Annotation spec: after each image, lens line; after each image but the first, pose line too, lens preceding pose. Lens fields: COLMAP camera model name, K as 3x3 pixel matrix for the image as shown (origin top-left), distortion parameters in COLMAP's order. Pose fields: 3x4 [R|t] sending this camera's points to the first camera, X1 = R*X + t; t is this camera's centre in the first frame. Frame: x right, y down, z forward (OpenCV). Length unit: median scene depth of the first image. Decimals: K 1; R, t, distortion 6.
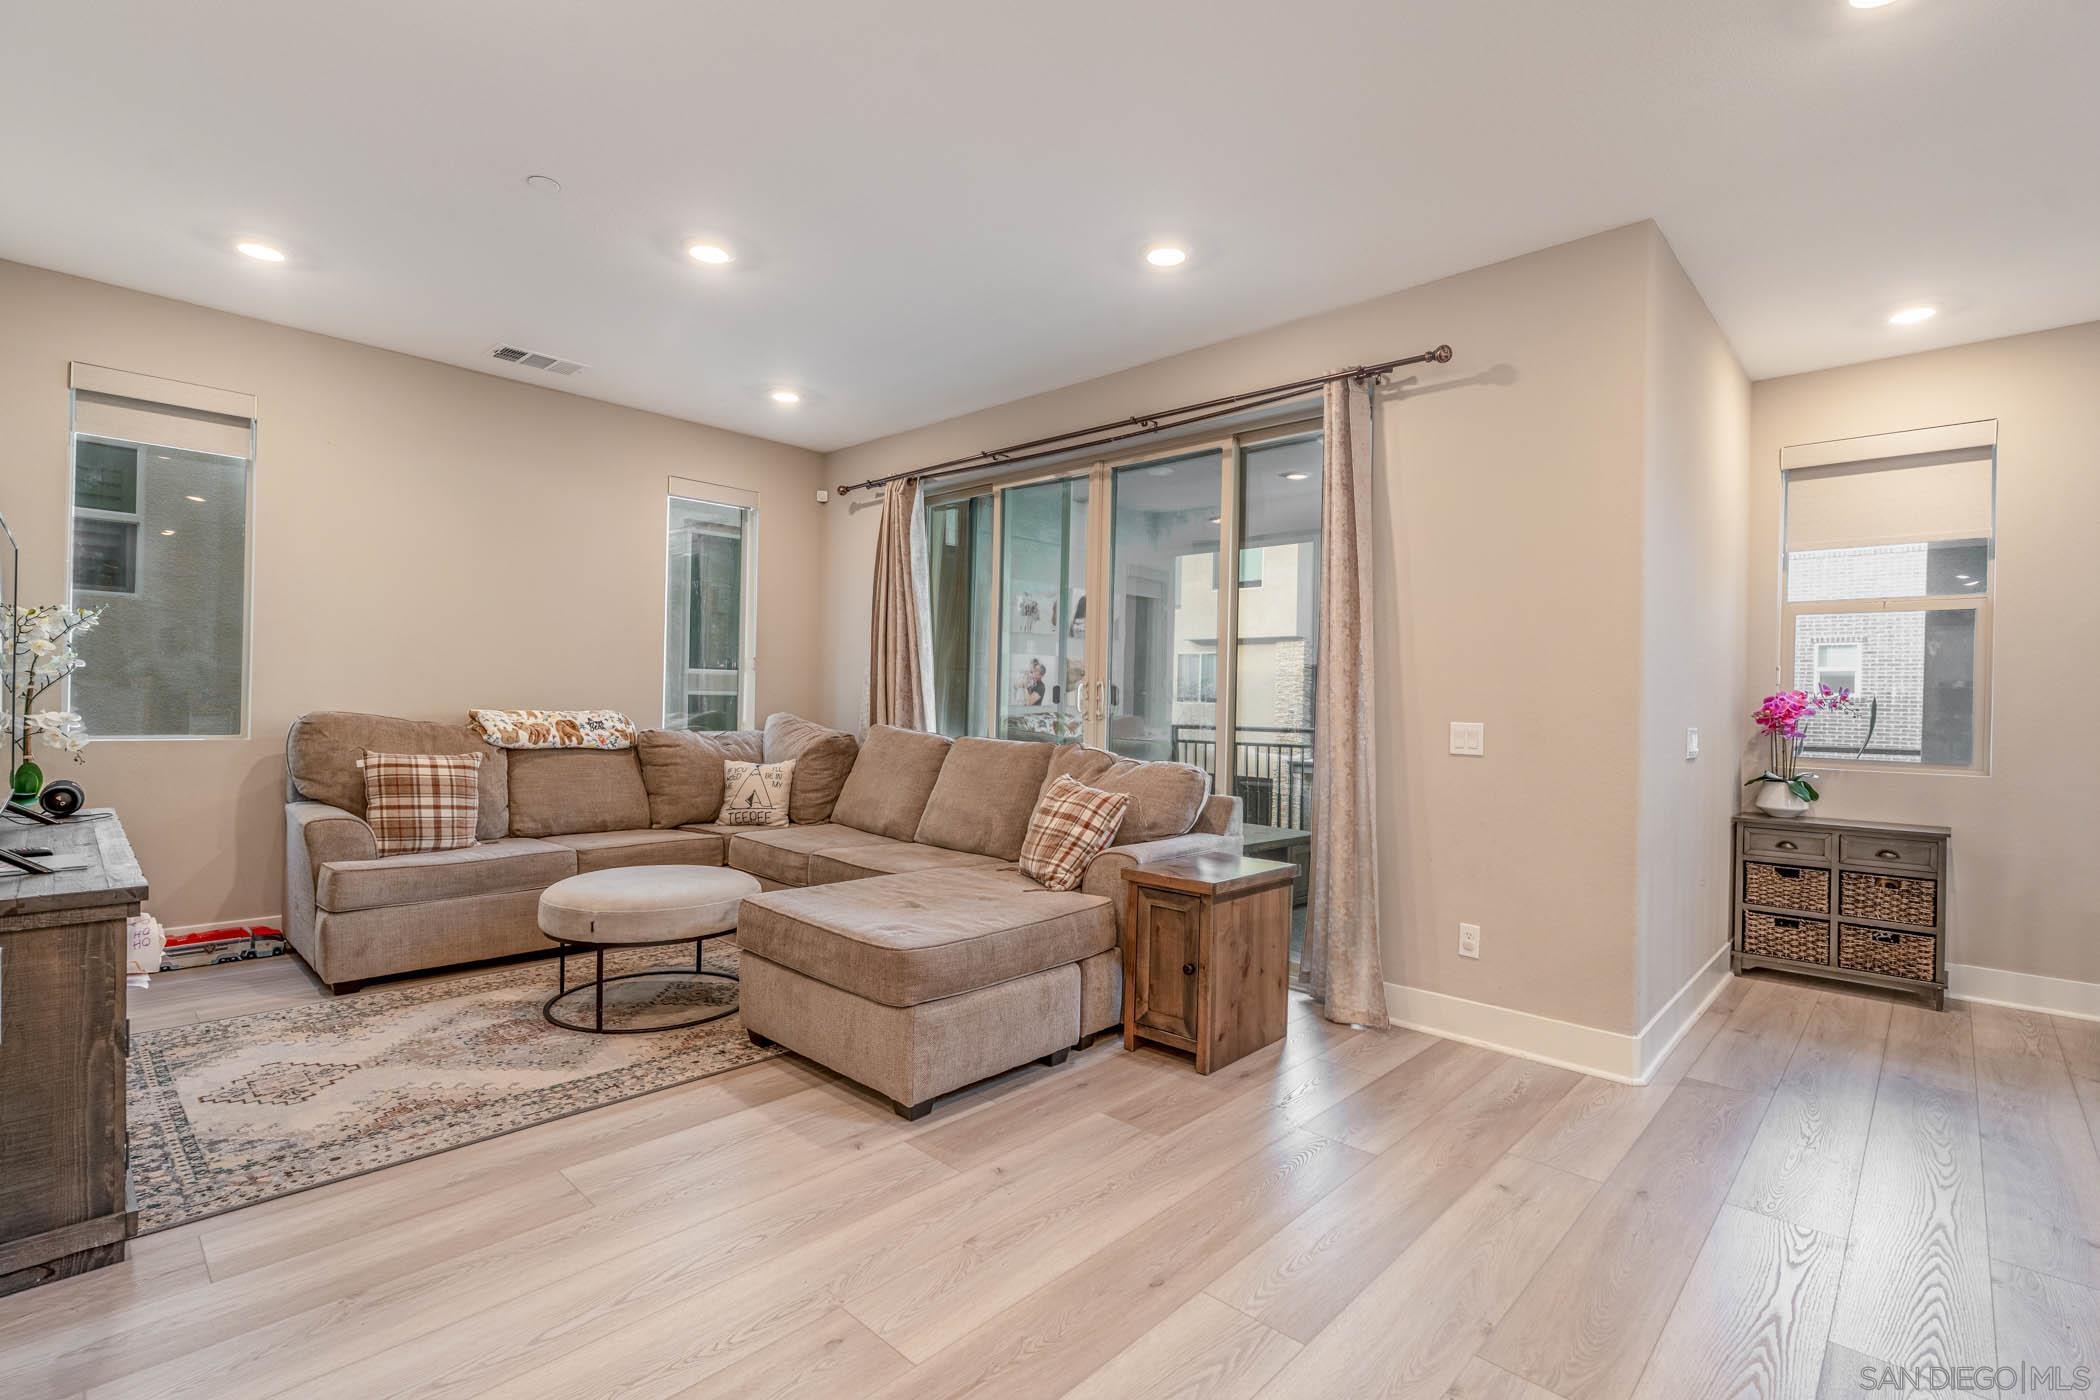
lens RADIAL K [[942.6, 0, 1051.2], [0, 942.6, 702.6], [0, 0, 1]] dist [-0.004585, -0.000060]
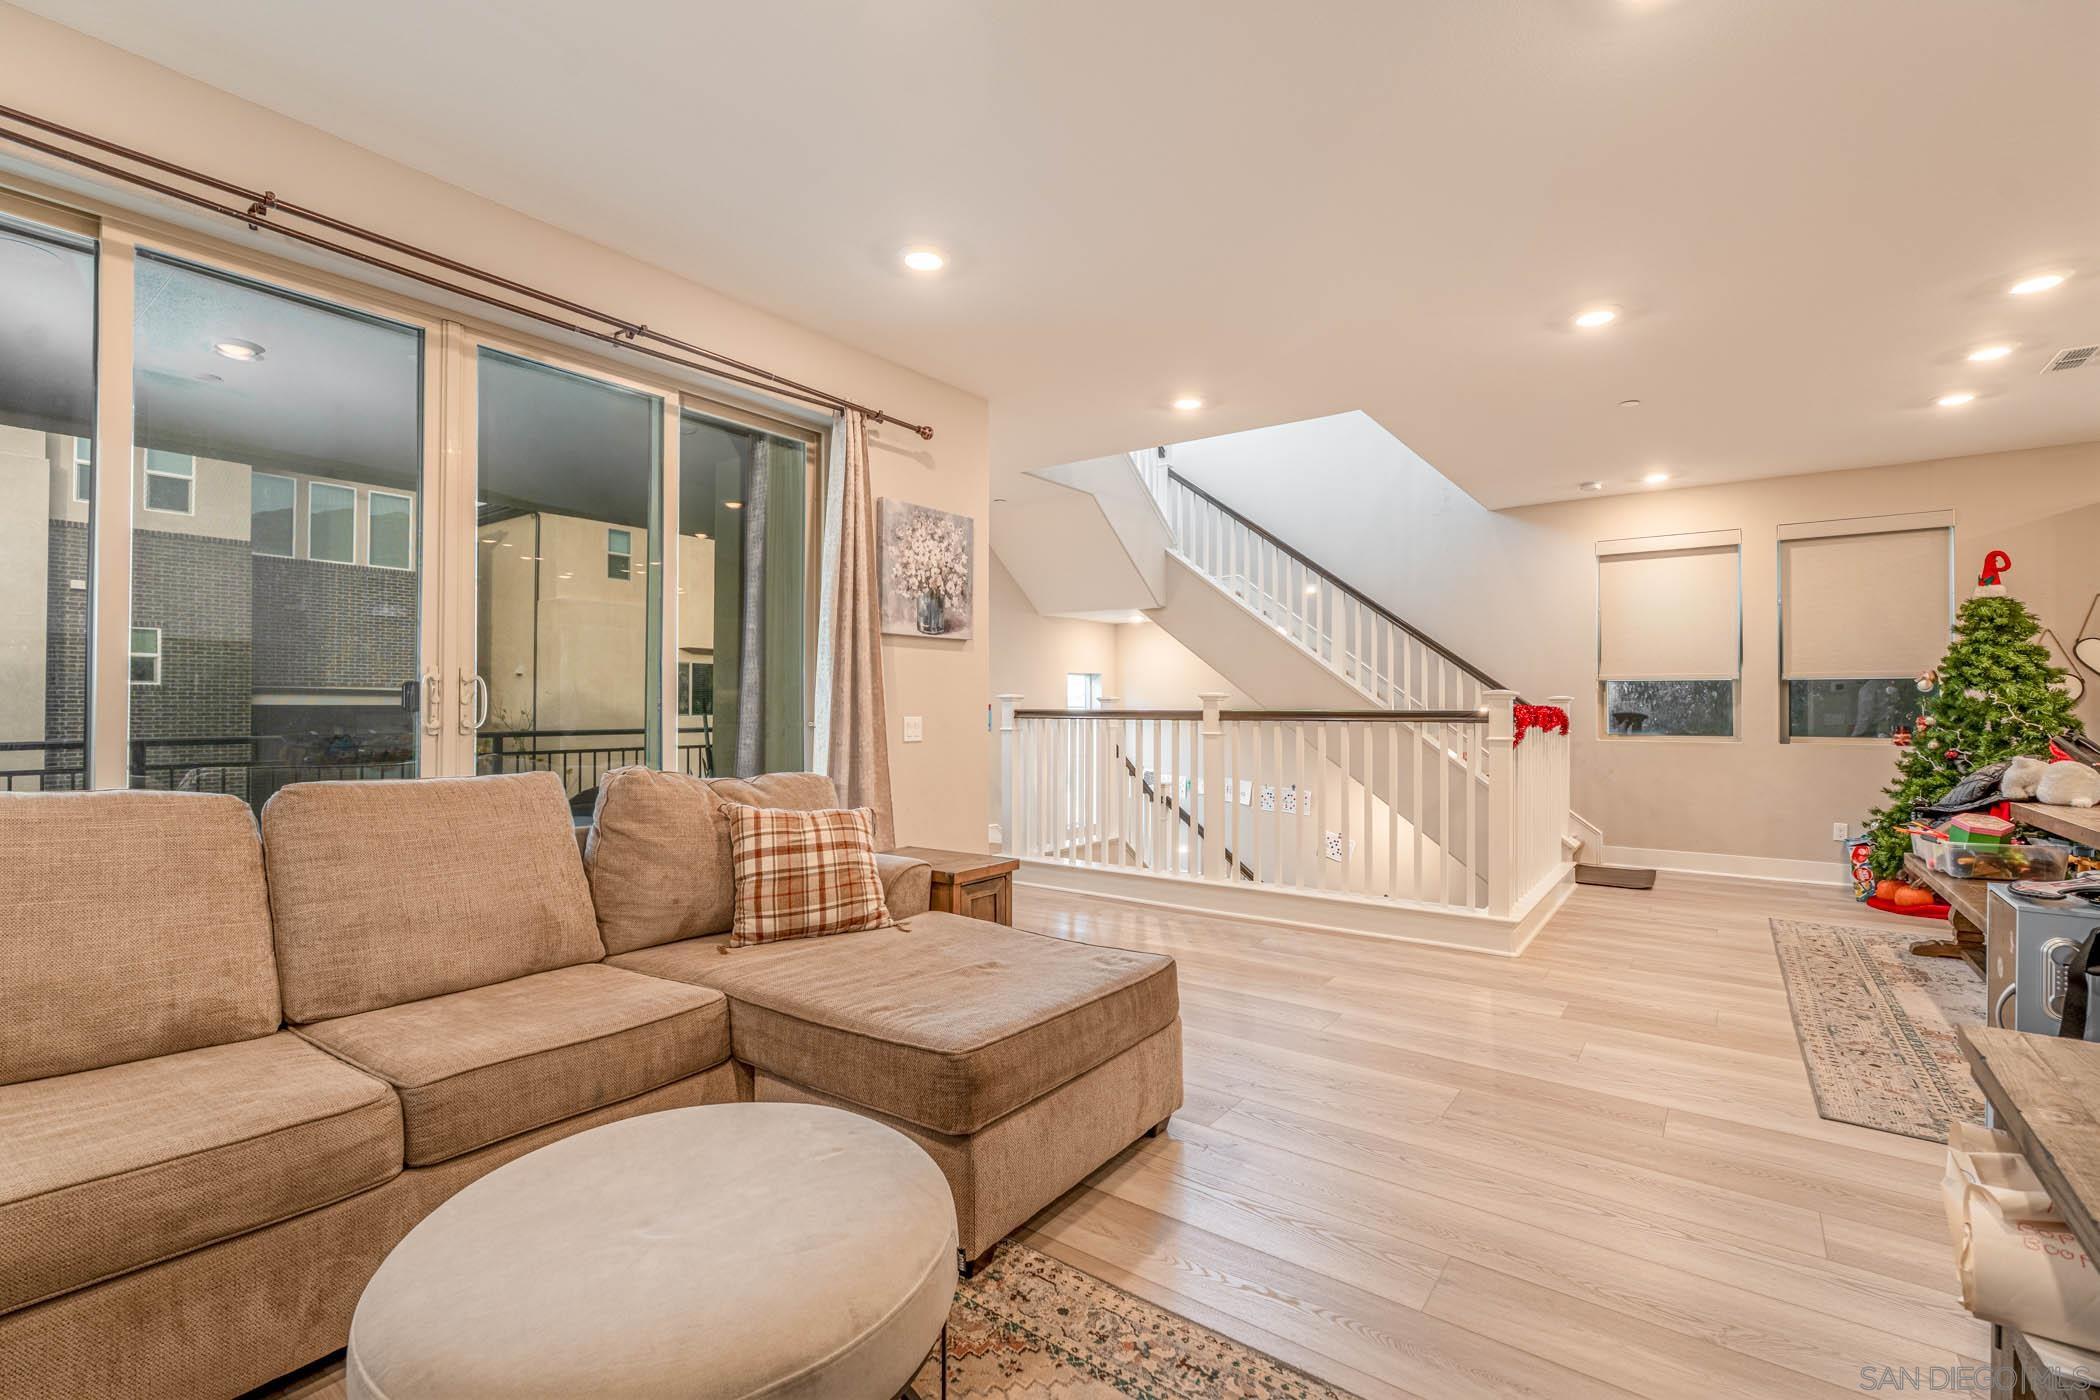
lens RADIAL K [[942.6, 0, 1051.0], [0, 942.6, 694.4], [0, 0, 1]] dist [-0.004585, -0.000060]
pose [[-0.118316, -0.004728, 0.992965, -0.945495], [0.002967, 0.999983, 0.005115, -0.017127], [-0.992972, 0.003551, -0.118300, 1.045298]]
